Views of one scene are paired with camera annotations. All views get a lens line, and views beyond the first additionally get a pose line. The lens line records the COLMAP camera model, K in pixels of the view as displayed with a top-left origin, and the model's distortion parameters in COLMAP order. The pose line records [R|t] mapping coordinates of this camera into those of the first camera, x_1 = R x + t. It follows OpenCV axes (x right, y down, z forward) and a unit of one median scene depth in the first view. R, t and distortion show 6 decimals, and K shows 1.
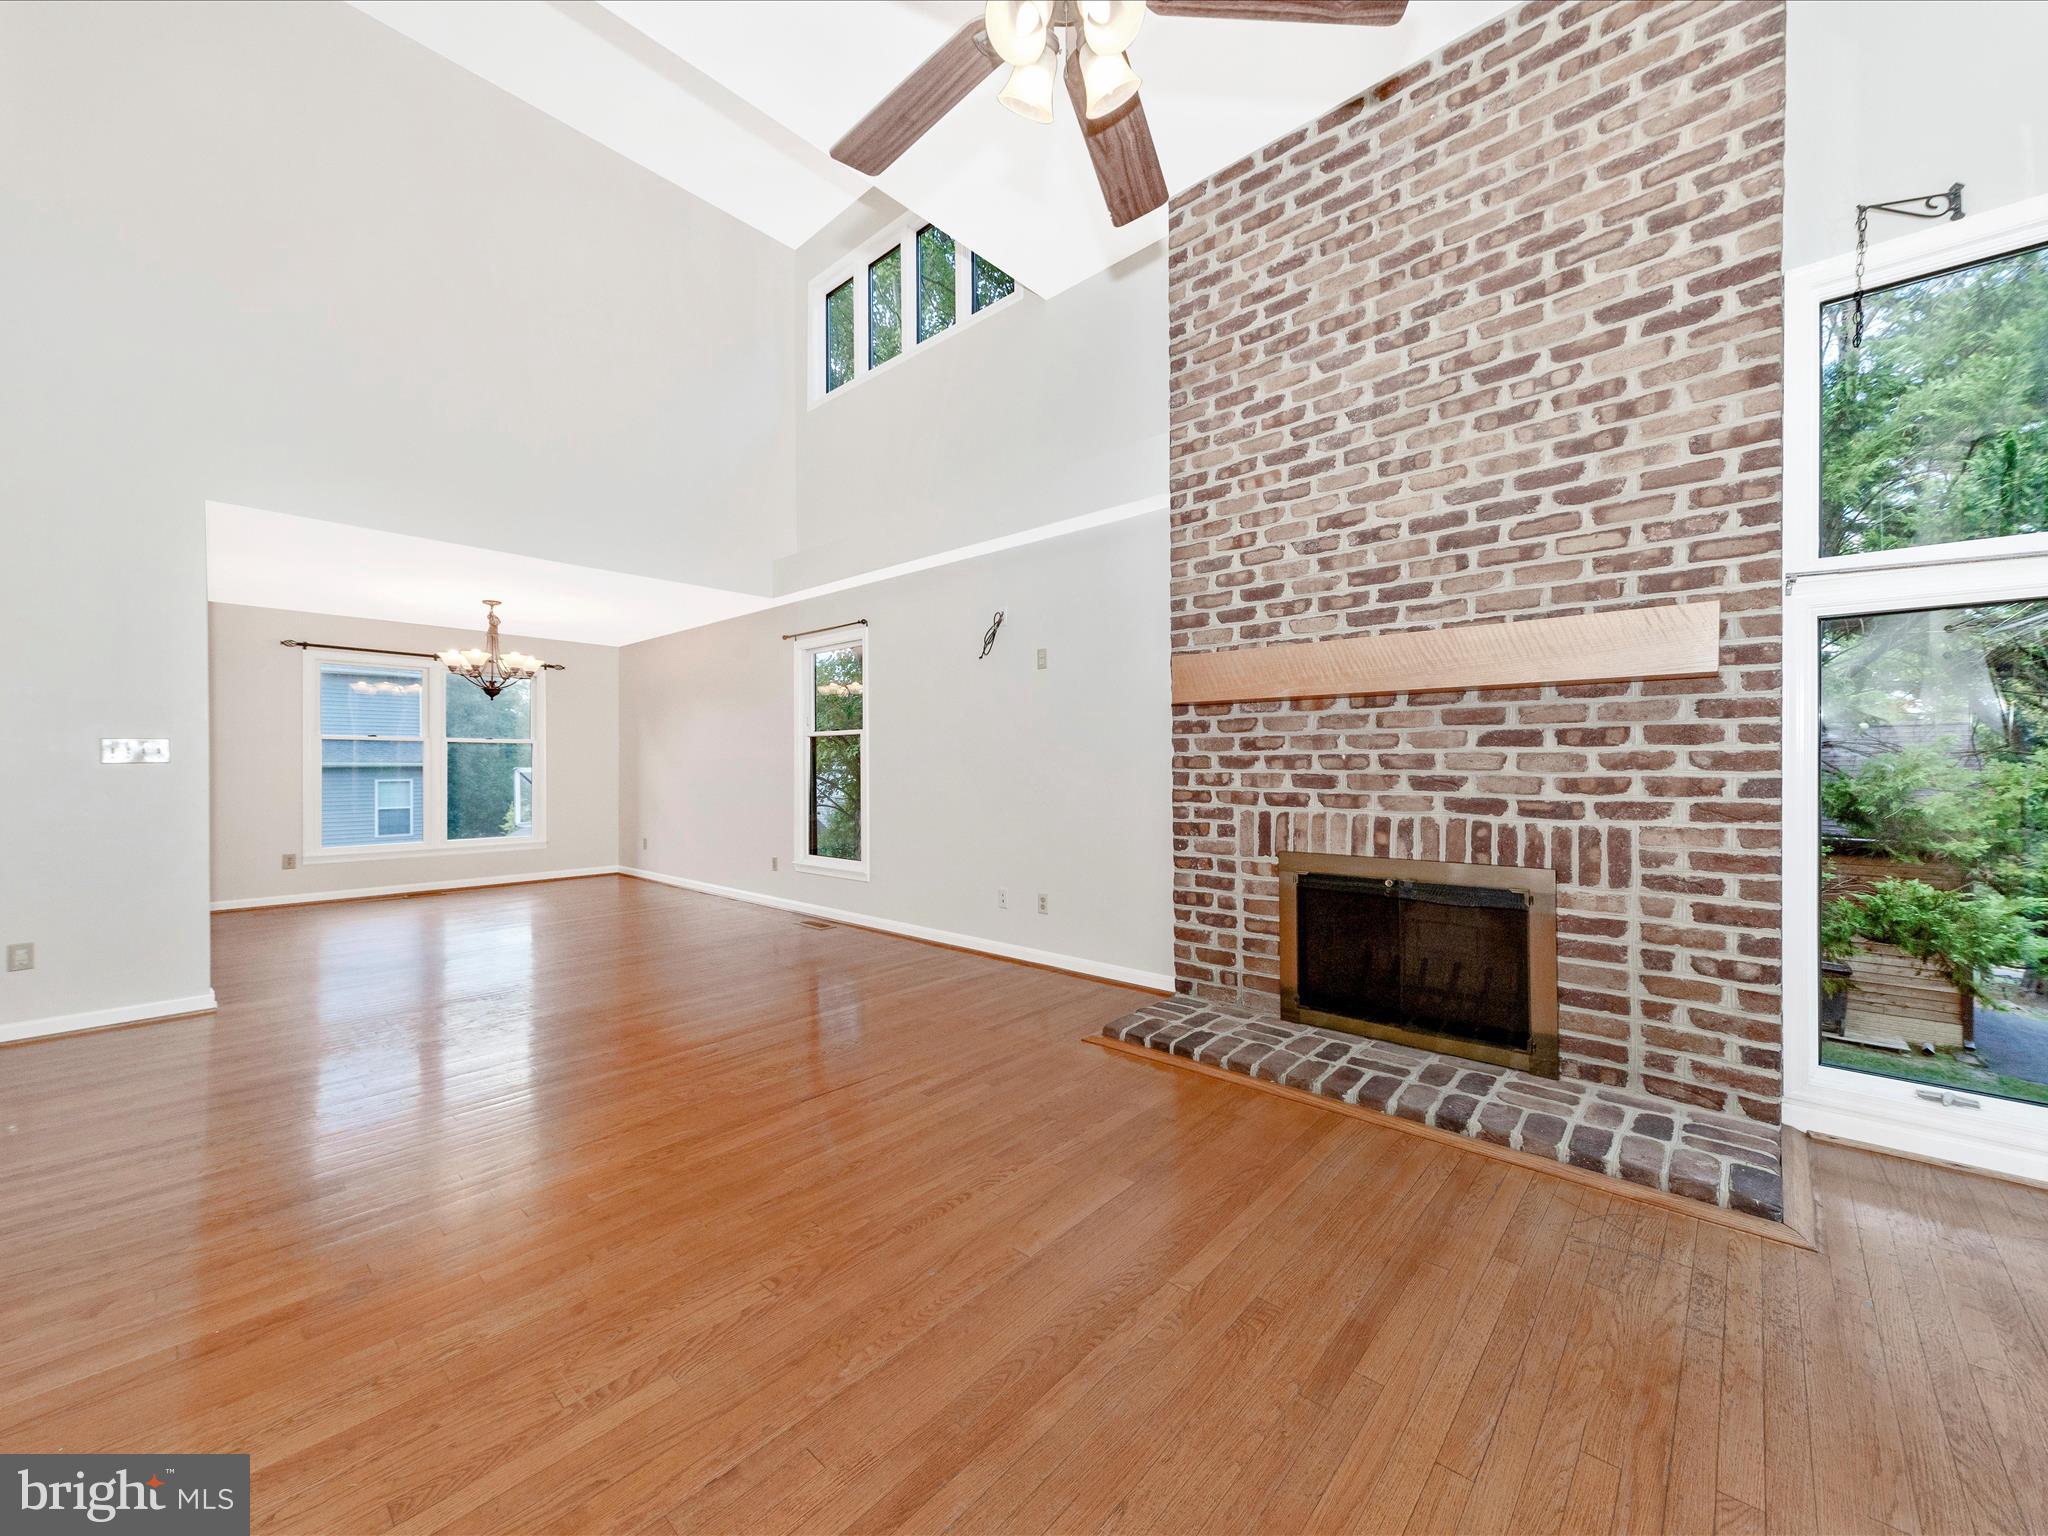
lens RADIAL K [[792.6, 0, 1020.8], [0, 792.6, 772.1], [0, 0, 1]] dist [0.008777, -0.001950]
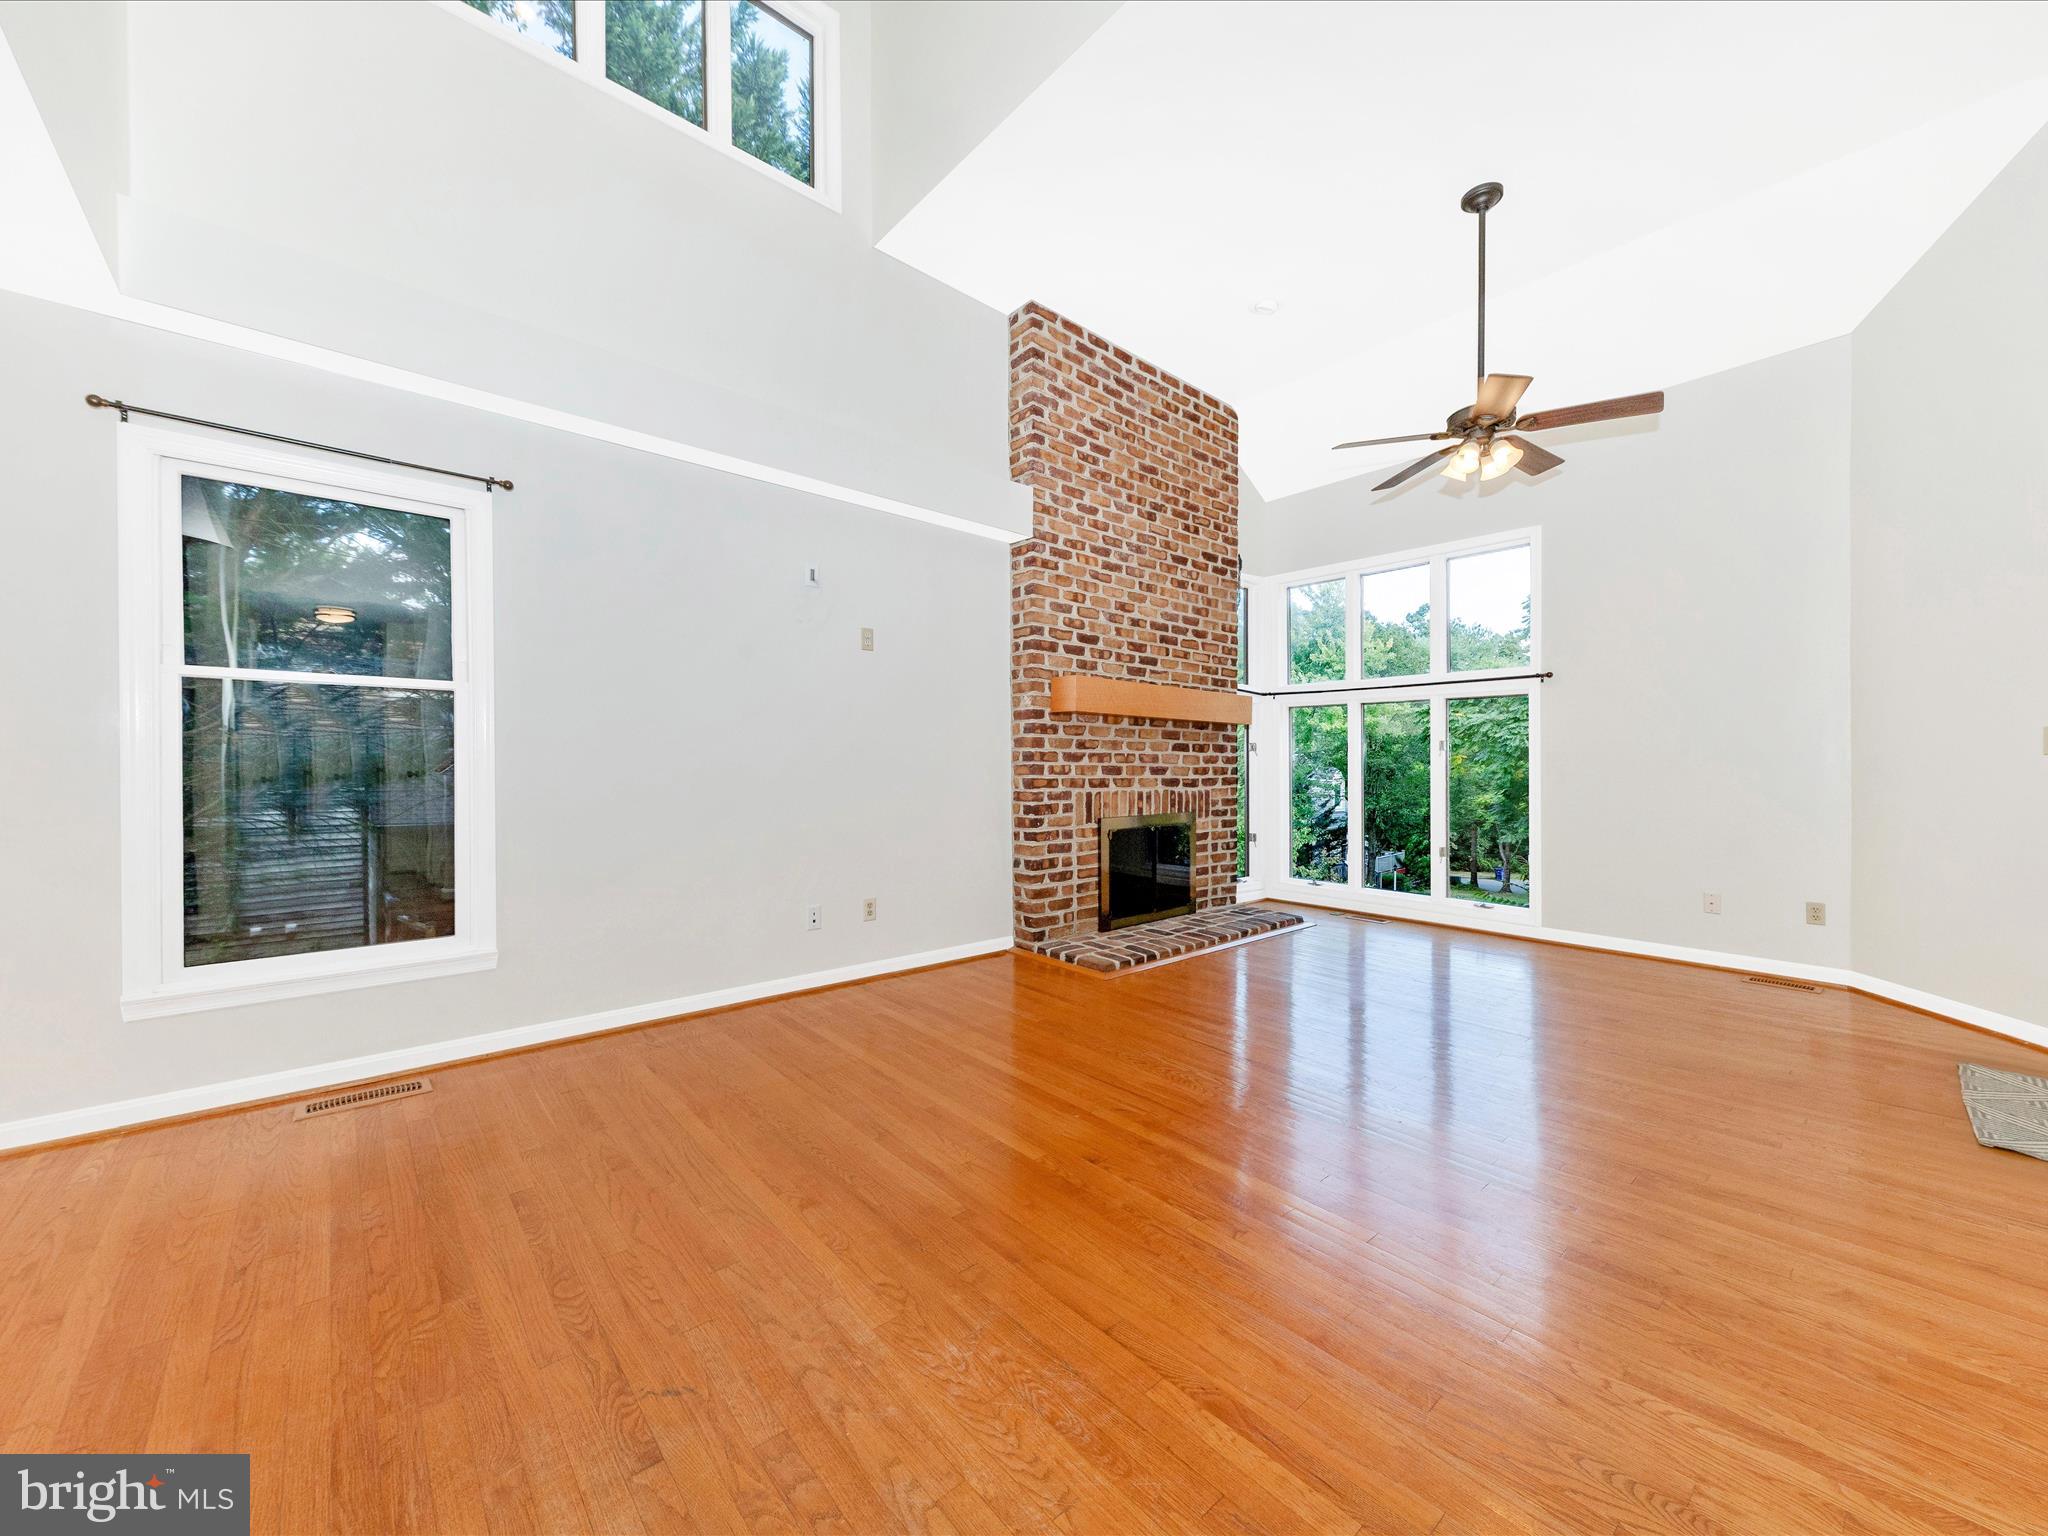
lens RADIAL K [[792.6, 0, 1017.5], [0, 792.6, 770.6], [0, 0, 1]] dist [0.008777, -0.001950]
pose [[0.114150, 0.003692, 0.993457, -1.156597], [0.008831, 0.999950, -0.004731, 0.017271], [-0.993424, 0.009313, 0.114111, 0.989374]]
